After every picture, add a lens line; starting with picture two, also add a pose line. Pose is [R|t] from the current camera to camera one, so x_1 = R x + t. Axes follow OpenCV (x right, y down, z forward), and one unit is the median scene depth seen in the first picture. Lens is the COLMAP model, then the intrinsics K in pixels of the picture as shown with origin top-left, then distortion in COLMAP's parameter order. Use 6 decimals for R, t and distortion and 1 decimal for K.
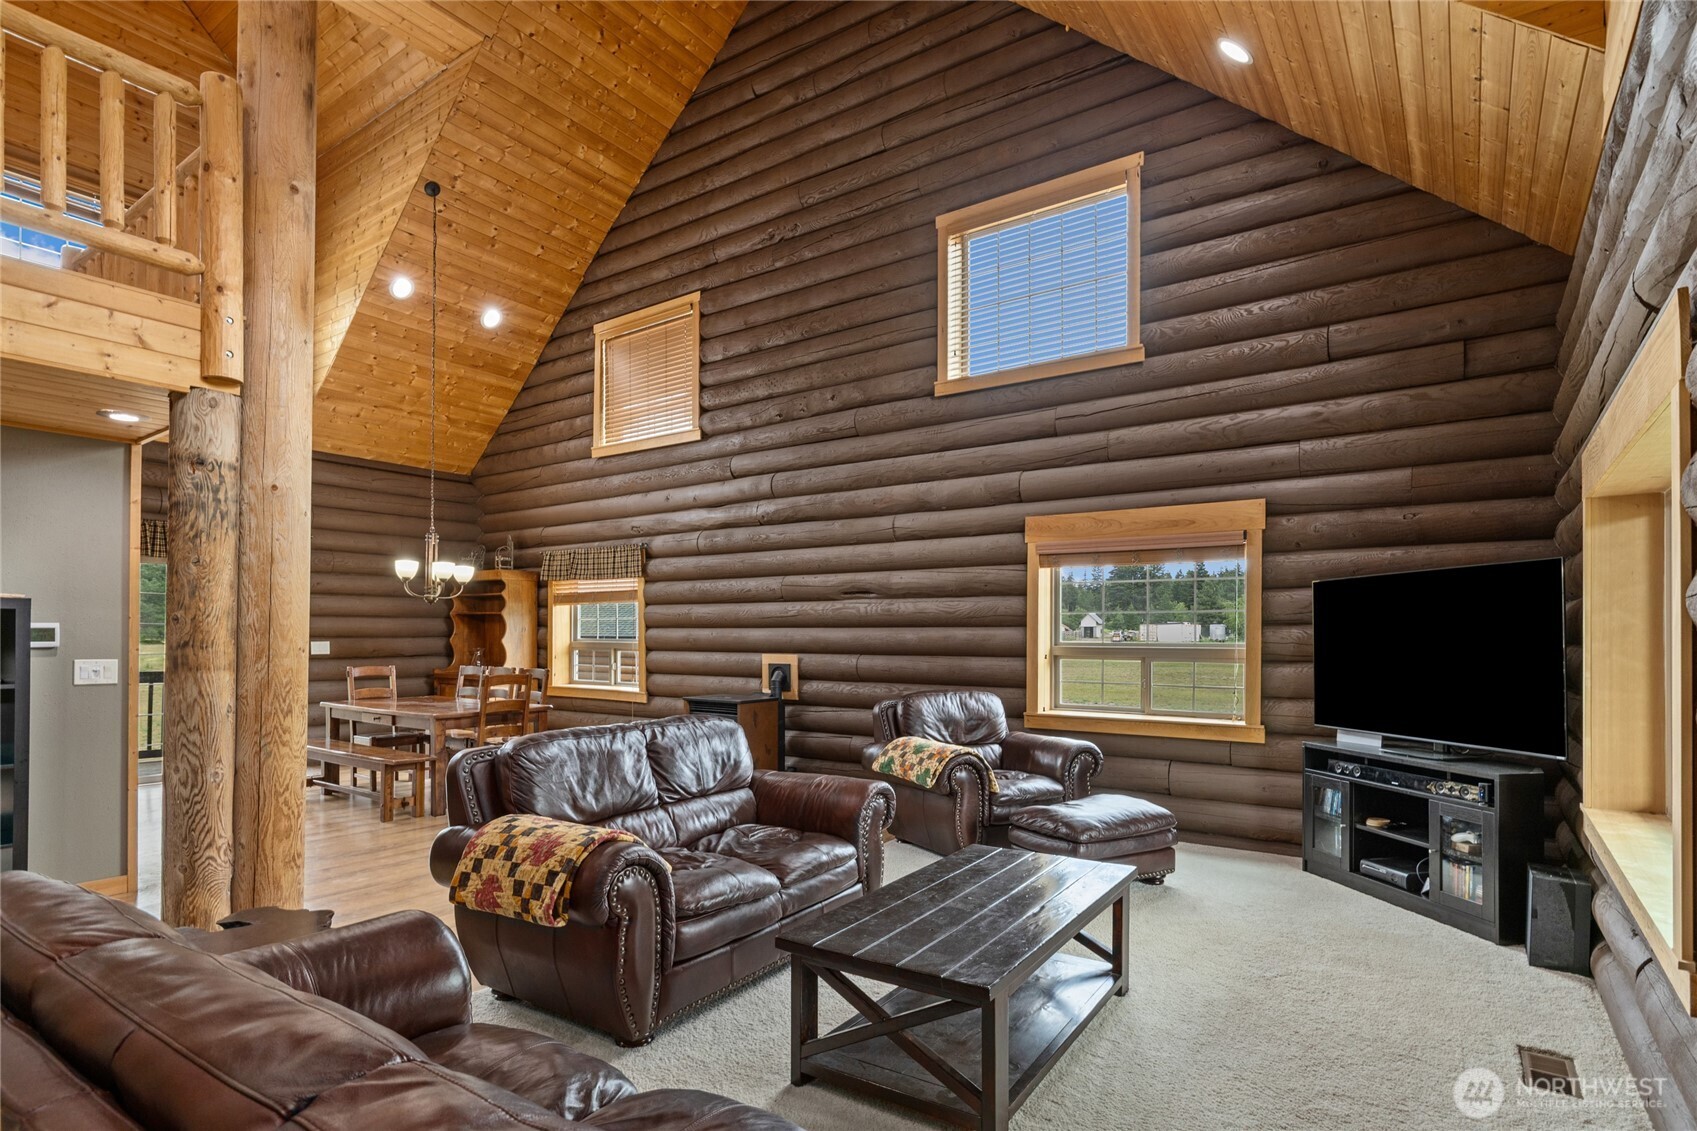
lens RADIAL K [[863.1, 0, 842.2], [0, 863.1, 623.2], [0, 0, 1]] dist [0.001768, 0.000343]
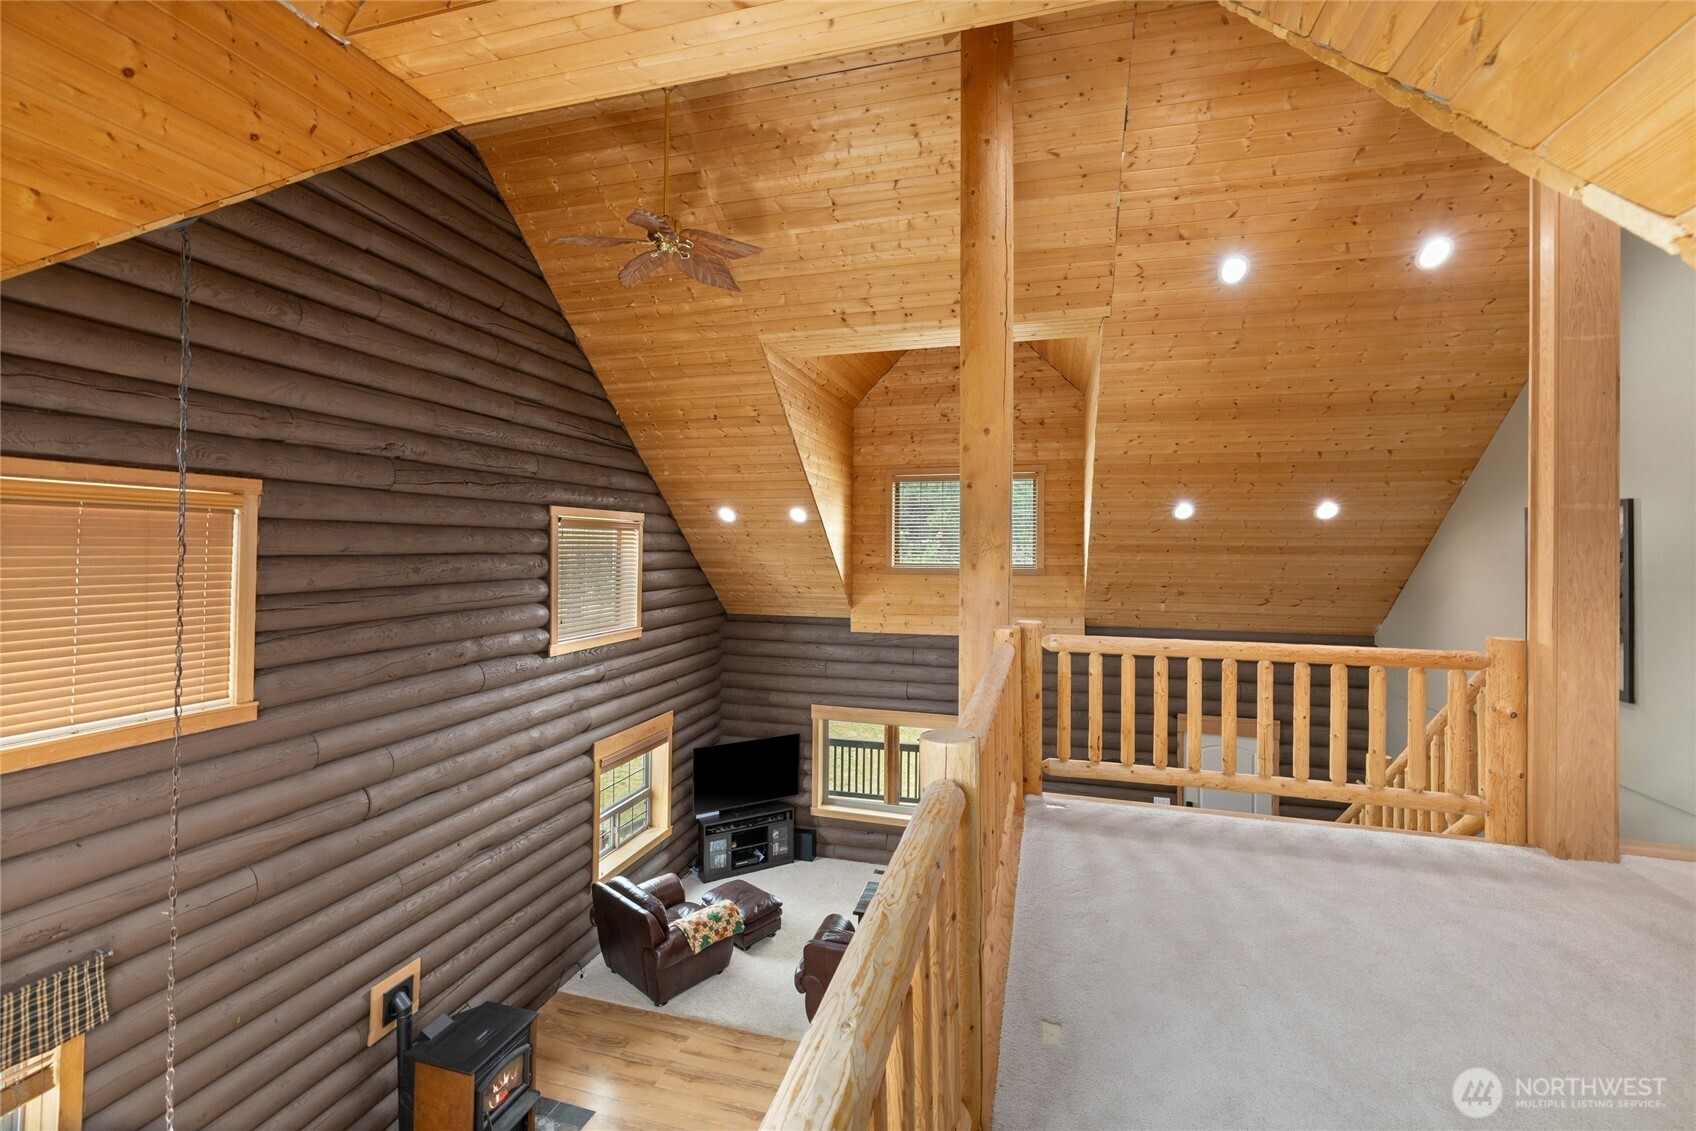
lens RADIAL K [[713.9, 0, 842.9], [0, 713.9, 548.0], [0, 0, 1]] dist [0.001943, -0.000422]
pose [[-0.324541, -0.006322, 0.945850, -0.968866], [-0.027675, 0.999613, -0.002814, -0.426205], [-0.945467, -0.027090, -0.324591, 0.952428]]
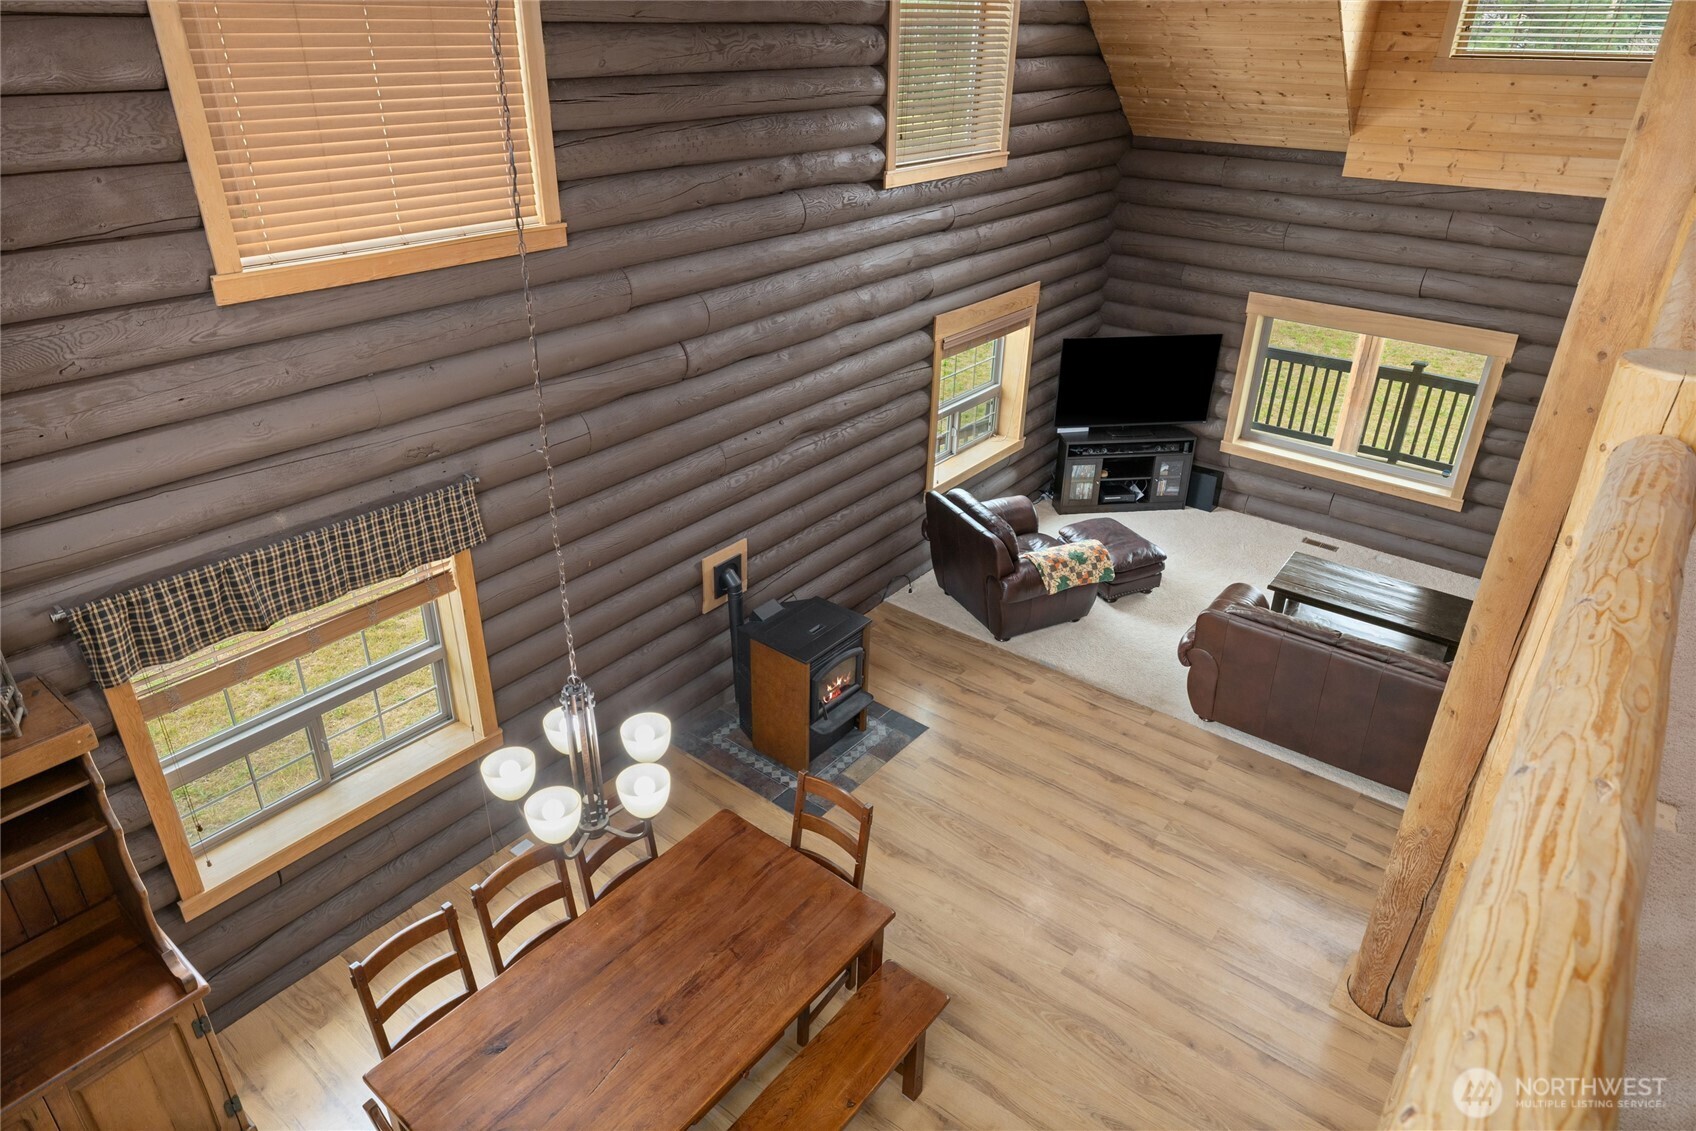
lens RADIAL K [[1019.7, 0, 845.5], [0, 1019.7, 538.0], [0, 0, 1]] dist [0.001385, -0.000373]
pose [[0.062297, -0.453720, 0.888964, -0.945835], [-0.030716, 0.889400, 0.456096, -0.416993], [-0.997585, -0.055719, 0.041470, 0.989256]]
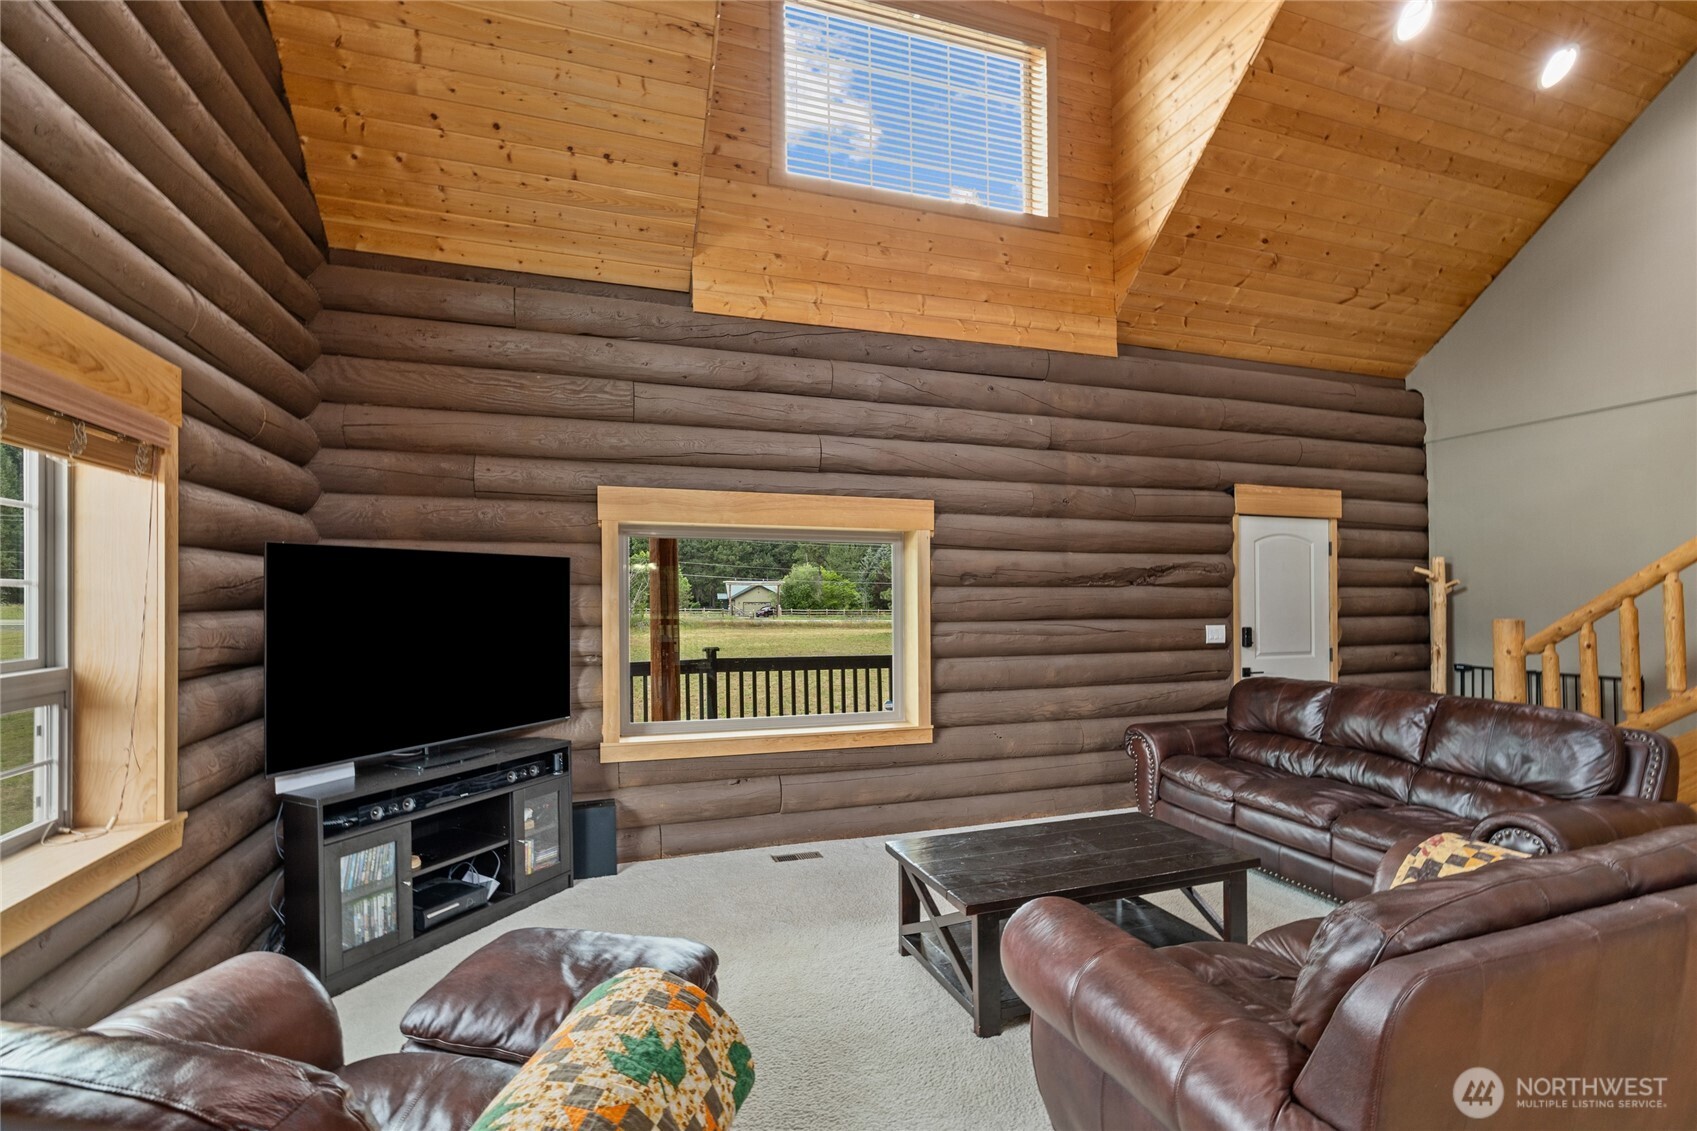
lens RADIAL K [[748.3, 0, 790.1], [0, 748.3, 604.2], [0, 0, 1]] dist [0.000002, 0.000000]
pose [[-0.775423, 0.008757, 0.631381, -0.068635], [0.001184, 0.999922, -0.012415, -0.000612], [-0.631441, -0.008880, -0.775373, 0.904560]]
